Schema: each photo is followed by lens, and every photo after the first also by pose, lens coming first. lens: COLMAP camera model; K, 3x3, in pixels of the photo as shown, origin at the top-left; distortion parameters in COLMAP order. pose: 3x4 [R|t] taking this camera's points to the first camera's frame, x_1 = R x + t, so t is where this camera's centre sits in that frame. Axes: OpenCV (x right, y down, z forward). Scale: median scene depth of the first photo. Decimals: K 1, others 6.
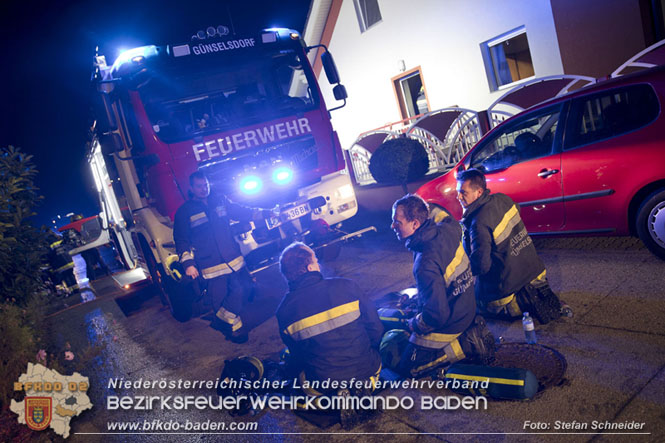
lens RADIAL K [[454.8, 0, 329.5], [0, 454.8, 214.8], [0, 0, 1]] dist [-0.086547, 0.064248]
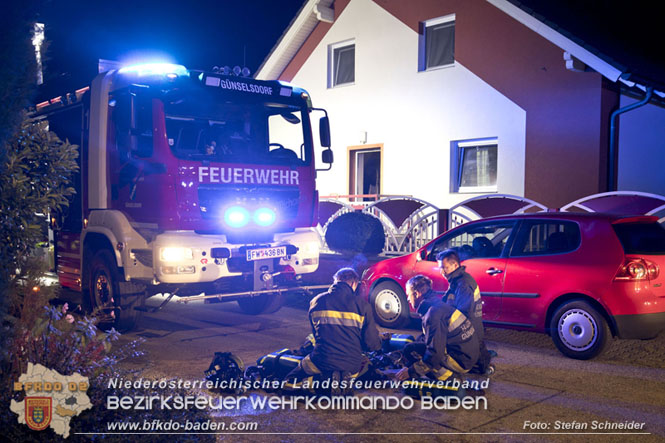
lens RADIAL K [[581.6, 0, 332.5], [0, 581.6, 221.5], [0, 0, 1]] dist [-0.005495, -0.000916]
pose [[0.947998, 0.267767, 0.172049, -0.178567], [-0.241792, 0.957414, -0.157779, 0.097967], [-0.206971, 0.107974, 0.972371, -0.347354]]
